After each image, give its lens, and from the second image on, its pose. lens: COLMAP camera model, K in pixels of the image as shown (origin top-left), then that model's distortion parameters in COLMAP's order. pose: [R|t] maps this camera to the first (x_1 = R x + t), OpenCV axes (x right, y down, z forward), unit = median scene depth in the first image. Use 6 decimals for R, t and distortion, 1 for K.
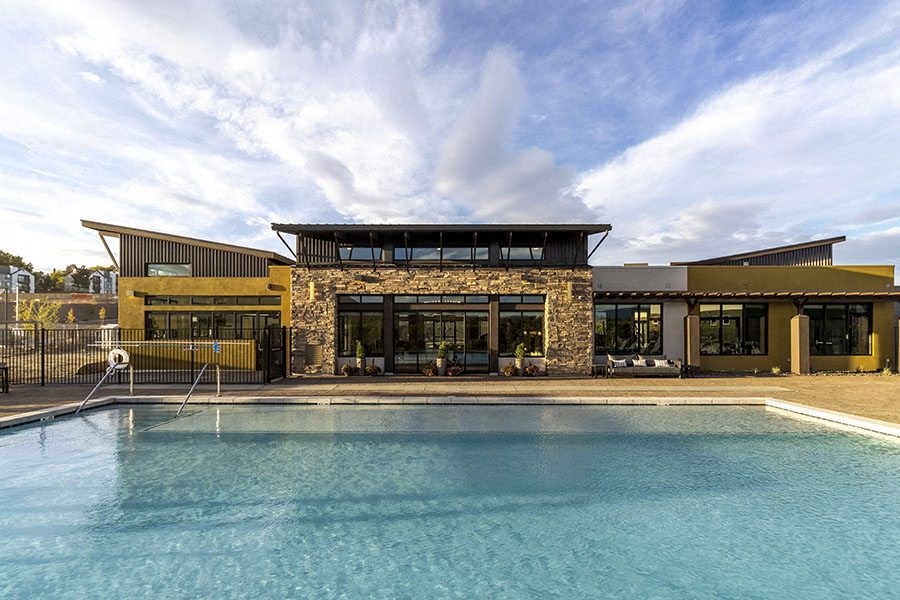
lens RADIAL K [[431.3, 0, 453.7], [0, 431.3, 331.3], [0, 0, 1]] dist [0.000579, 0.000245]
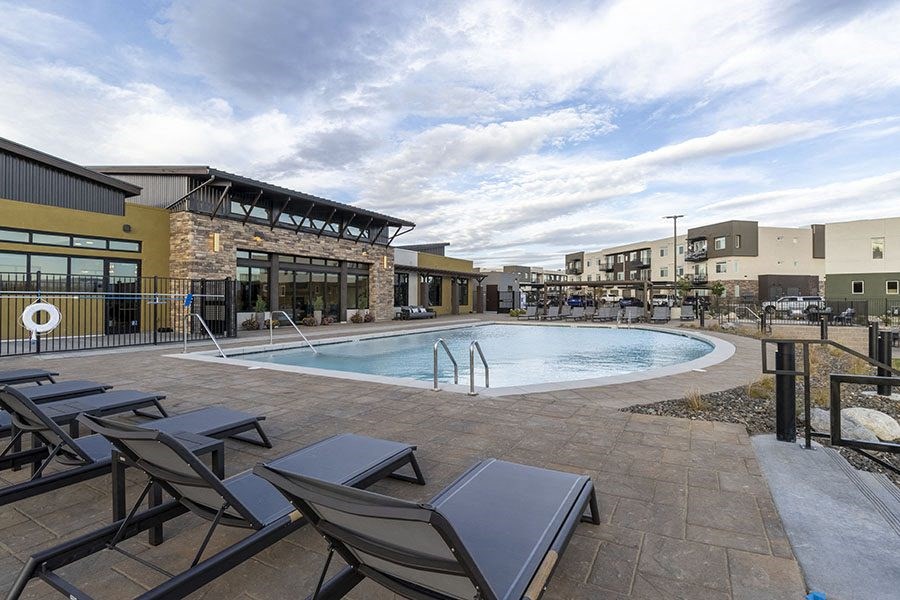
lens RADIAL K [[445.0, 0, 450.0], [0, 445.0, 300.0], [0, 0, 1]] dist [0.000553, 0.000195]
pose [[0.476990, -0.001131, 0.878908, -0.945510], [-0.002734, 0.999992, 0.002771, 0.028638], [-0.878904, -0.003725, 0.476984, 0.083877]]
